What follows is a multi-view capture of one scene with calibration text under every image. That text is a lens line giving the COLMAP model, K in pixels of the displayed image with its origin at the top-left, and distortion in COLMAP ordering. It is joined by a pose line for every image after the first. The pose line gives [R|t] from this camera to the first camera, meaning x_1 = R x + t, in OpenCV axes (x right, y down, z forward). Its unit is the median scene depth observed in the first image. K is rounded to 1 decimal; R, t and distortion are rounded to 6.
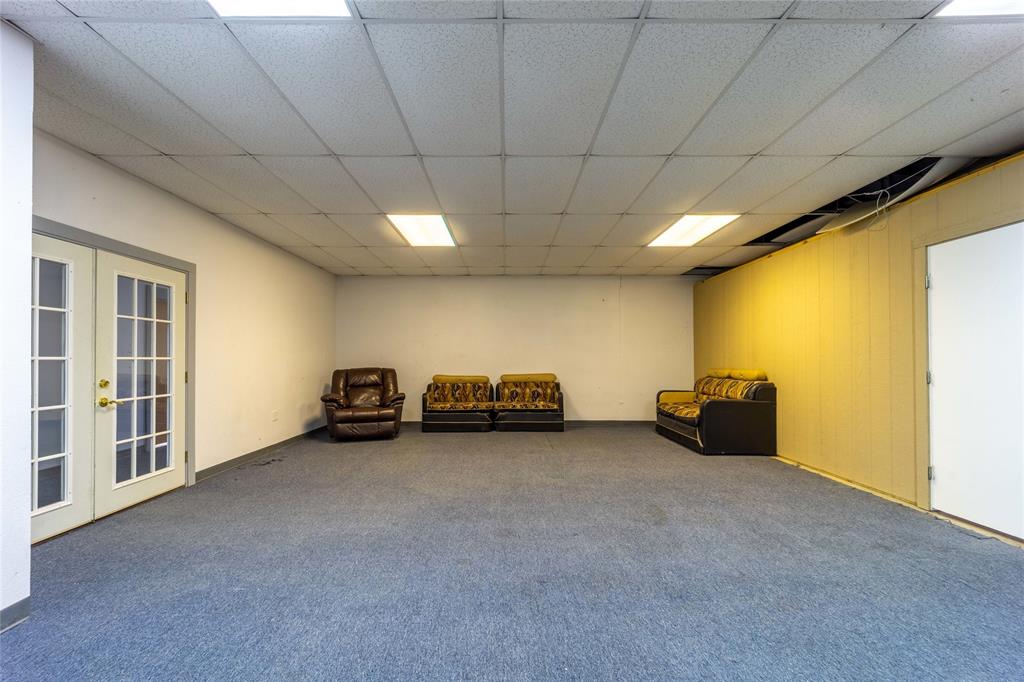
lens RADIAL K [[424.4, 0, 515.3], [0, 424.4, 359.8], [0, 0, 1]] dist [-0.000141, -0.000208]
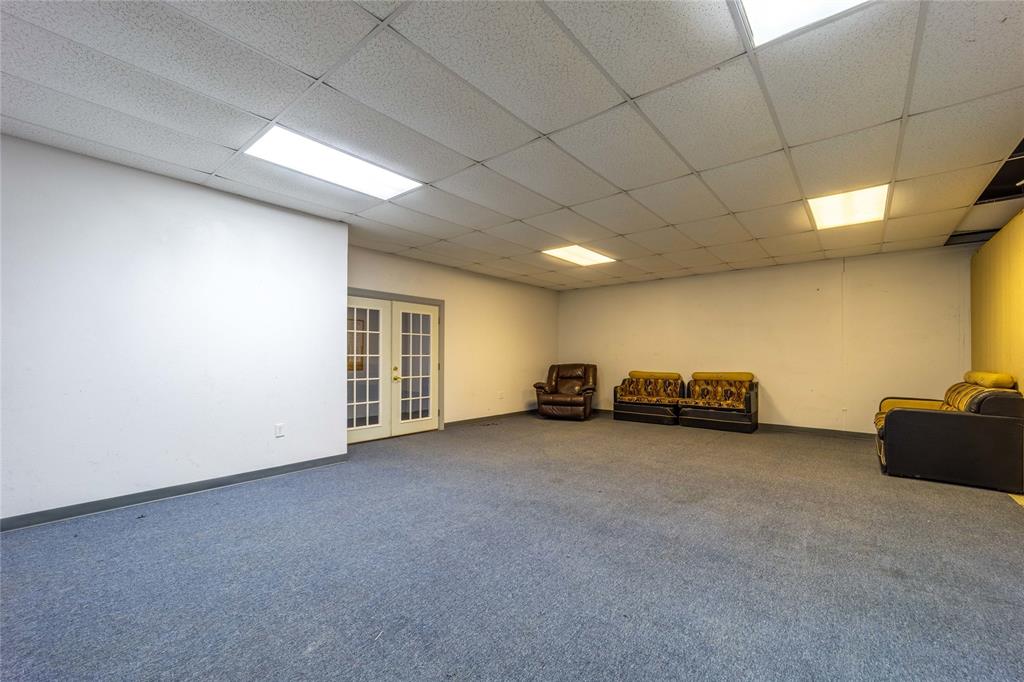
lens RADIAL K [[424.4, 0, 515.3], [0, 424.4, 359.8], [0, 0, 1]] dist [-0.000141, -0.000208]
pose [[0.765335, 0.007523, -0.643588, 0.369783], [-0.004255, 0.999969, 0.006629, 0.000063], [0.643618, -0.002335, 0.765343, -0.076529]]
